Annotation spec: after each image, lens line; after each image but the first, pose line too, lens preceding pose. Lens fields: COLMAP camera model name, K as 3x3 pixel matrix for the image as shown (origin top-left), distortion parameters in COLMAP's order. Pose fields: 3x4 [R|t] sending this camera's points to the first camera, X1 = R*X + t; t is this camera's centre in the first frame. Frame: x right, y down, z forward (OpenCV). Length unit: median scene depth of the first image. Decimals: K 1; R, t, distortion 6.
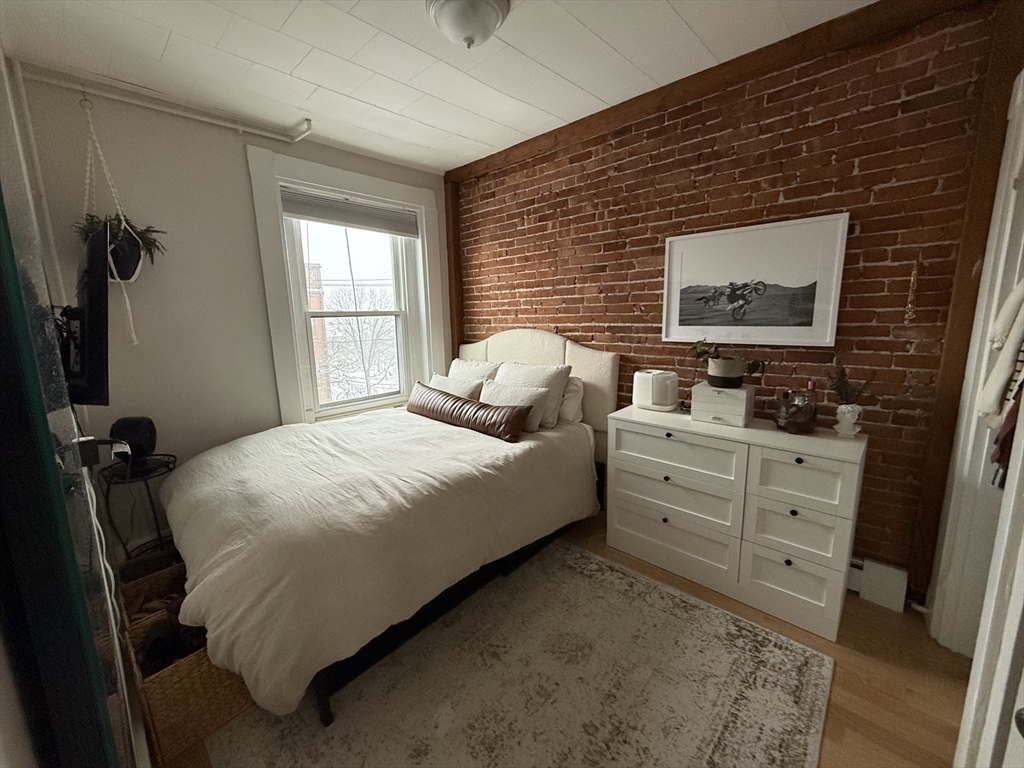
lens RADIAL K [[407.2, 0, 507.6], [0, 407.2, 383.6], [0, 0, 1]] dist [-0.000110, -0.000160]
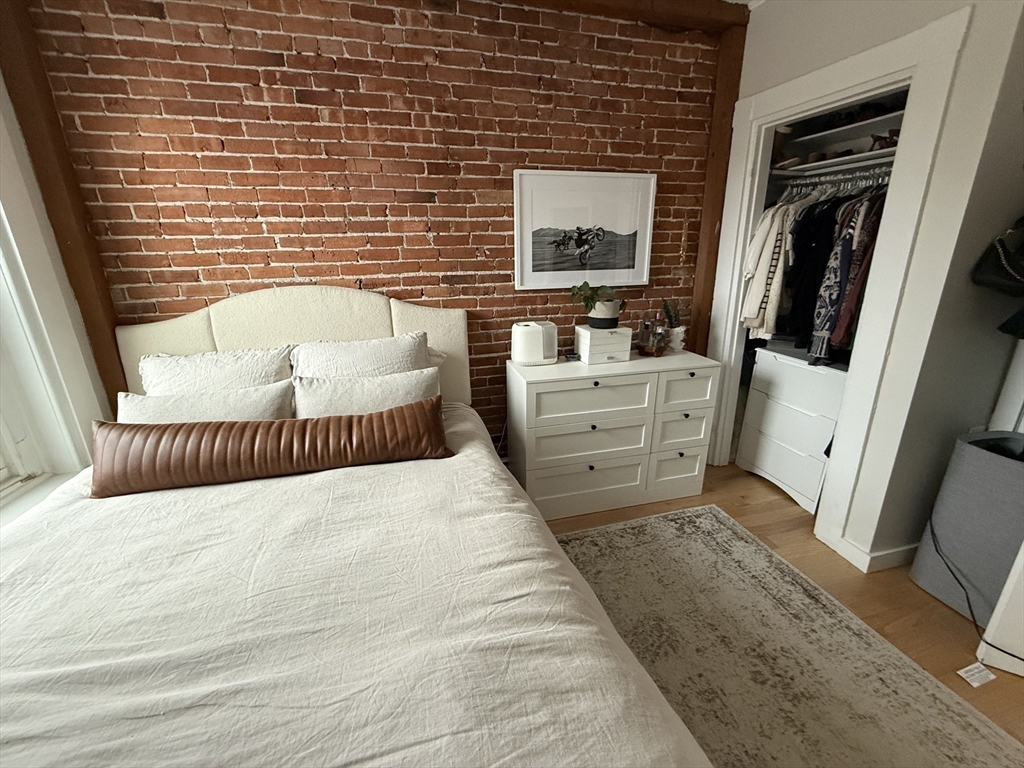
lens RADIAL K [[407.2, 0, 508.6], [0, 407.2, 384.3], [0, 0, 1]] dist [-0.000110, -0.000160]
pose [[0.528402, -0.238001, 0.814952, -0.452945], [0.156084, 0.970774, 0.182305, -0.073552], [-0.834523, 0.030871, 0.550107, 0.563076]]
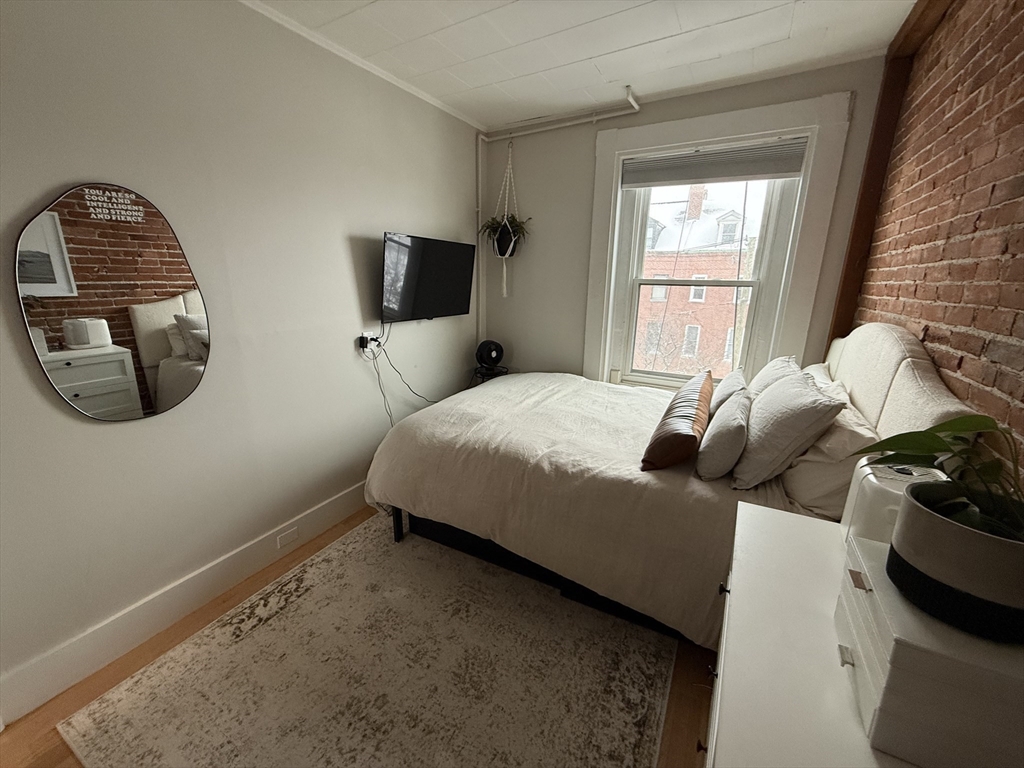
lens RADIAL K [[407.2, 0, 510.5], [0, 407.2, 384.2], [0, 0, 1]] dist [-0.000110, -0.000160]
pose [[0.235120, 0.270600, -0.933539, 0.612106], [-0.183899, 0.955501, 0.230649, -0.128531], [0.954411, 0.117446, 0.274421, 0.560146]]
